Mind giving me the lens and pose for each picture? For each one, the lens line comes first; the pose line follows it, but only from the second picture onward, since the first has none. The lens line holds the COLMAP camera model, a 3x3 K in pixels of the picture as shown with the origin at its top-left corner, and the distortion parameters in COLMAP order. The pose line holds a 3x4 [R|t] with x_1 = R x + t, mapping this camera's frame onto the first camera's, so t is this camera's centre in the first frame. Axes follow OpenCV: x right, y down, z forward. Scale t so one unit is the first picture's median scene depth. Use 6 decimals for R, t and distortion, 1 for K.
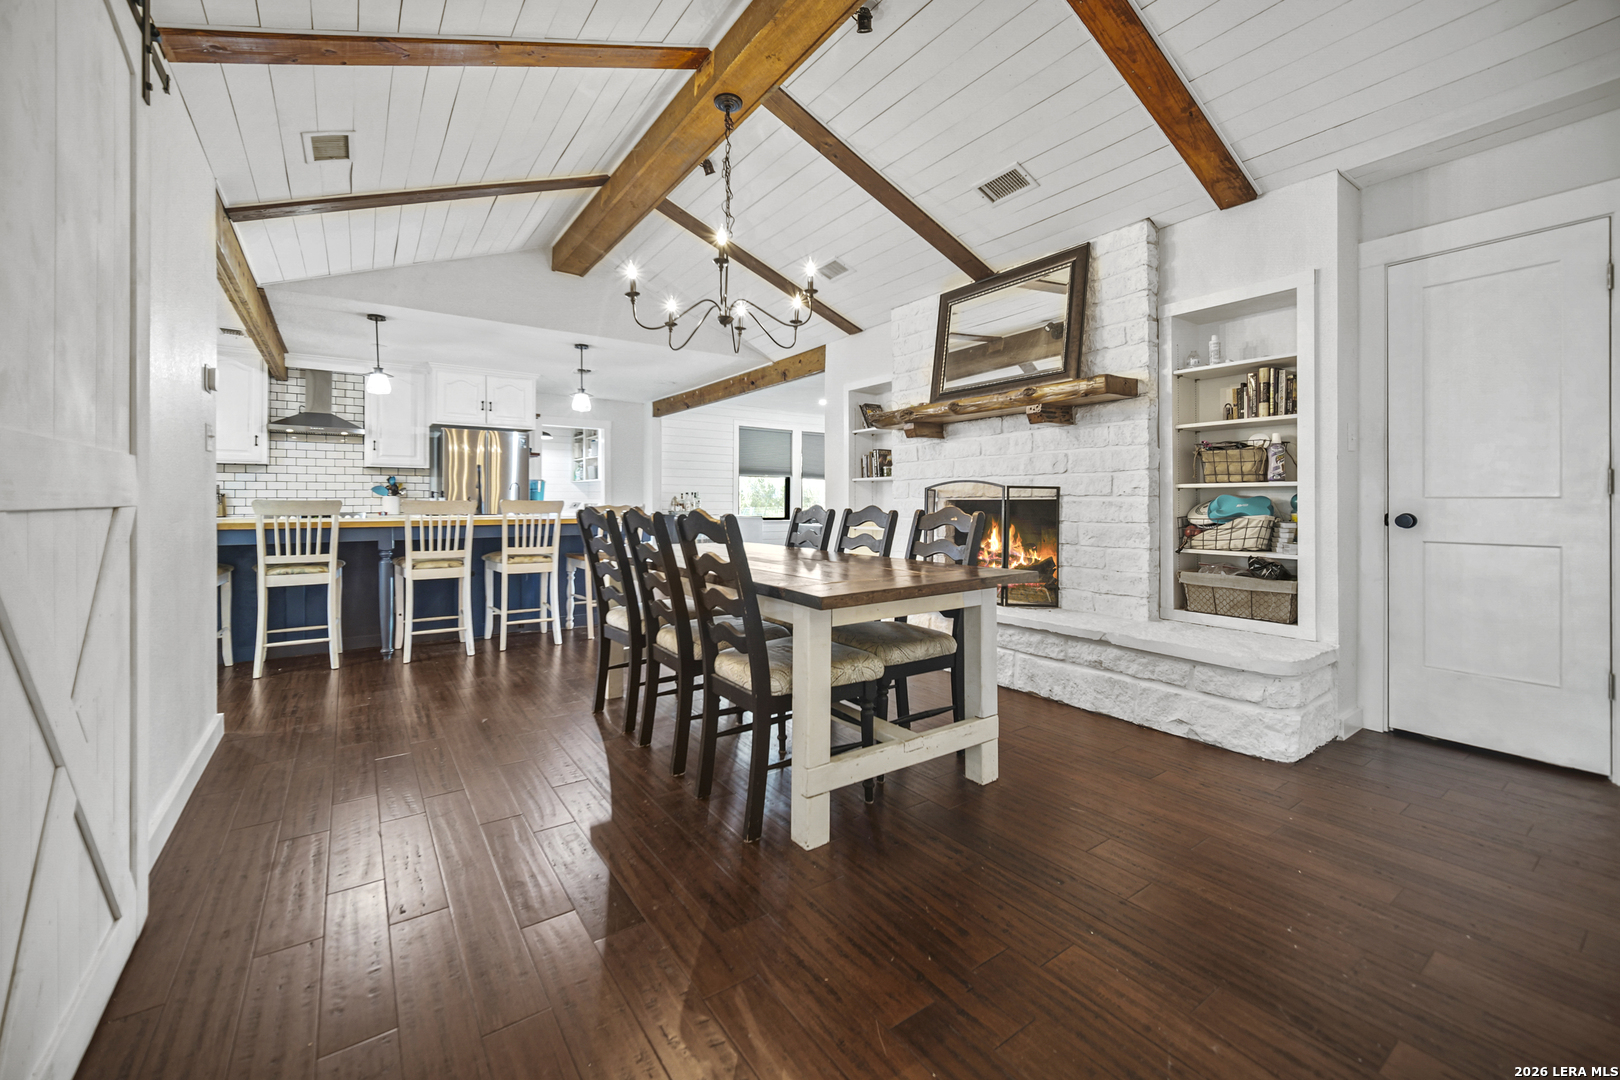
lens RADIAL K [[638.0, 0, 809.8], [0, 638.0, 500.4], [0, 0, 1]] dist [-0.000005, 0.000001]
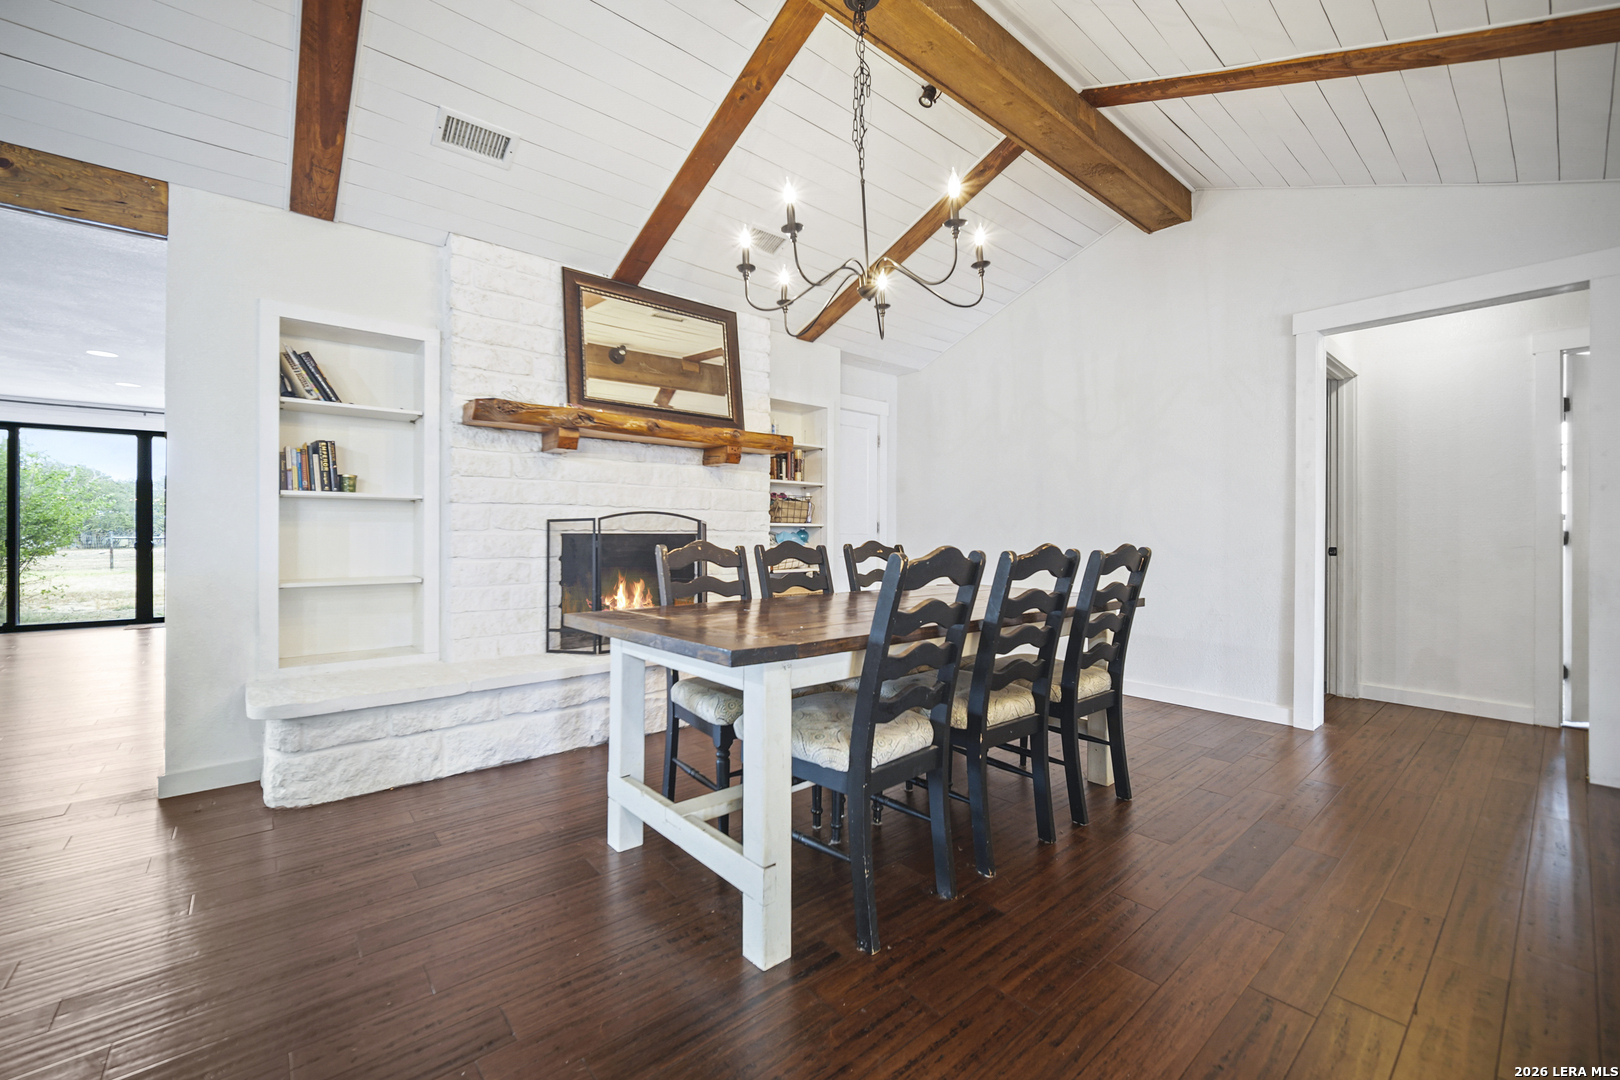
lens RADIAL K [[656.4, 0, 801.7], [0, 656.4, 536.0], [0, 0, 1]] dist [0.000508, 0.000045]
pose [[-0.079114, 0.002818, 0.996862, -0.486798], [-0.001376, 0.999995, -0.002936, 0.003471], [-0.996865, -0.001604, -0.079110, 0.622425]]
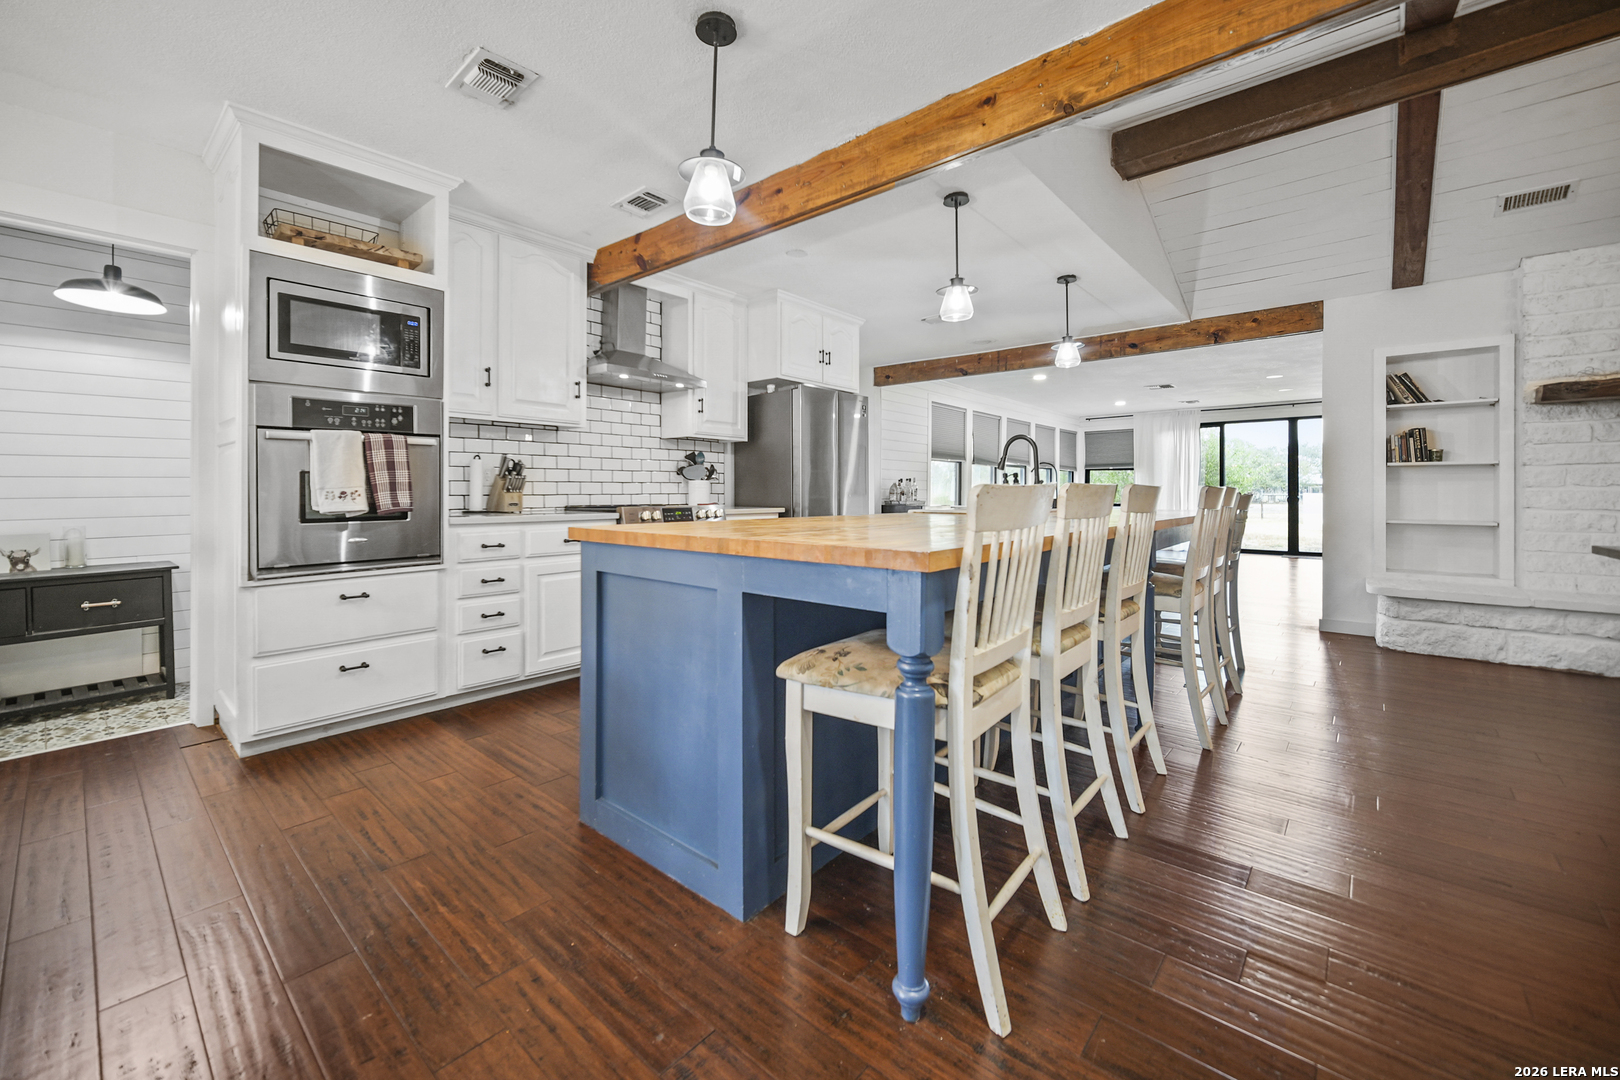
lens RADIAL K [[647.2, 0, 804.2], [0, 647.2, 487.9], [0, 0, 1]] dist [-0.002571, -0.000250]
pose [[0.974019, 0.004354, 0.226426, -0.849830], [-0.003475, 0.999985, -0.004280, 0.004261], [-0.226441, 0.003382, 0.974019, 0.356775]]
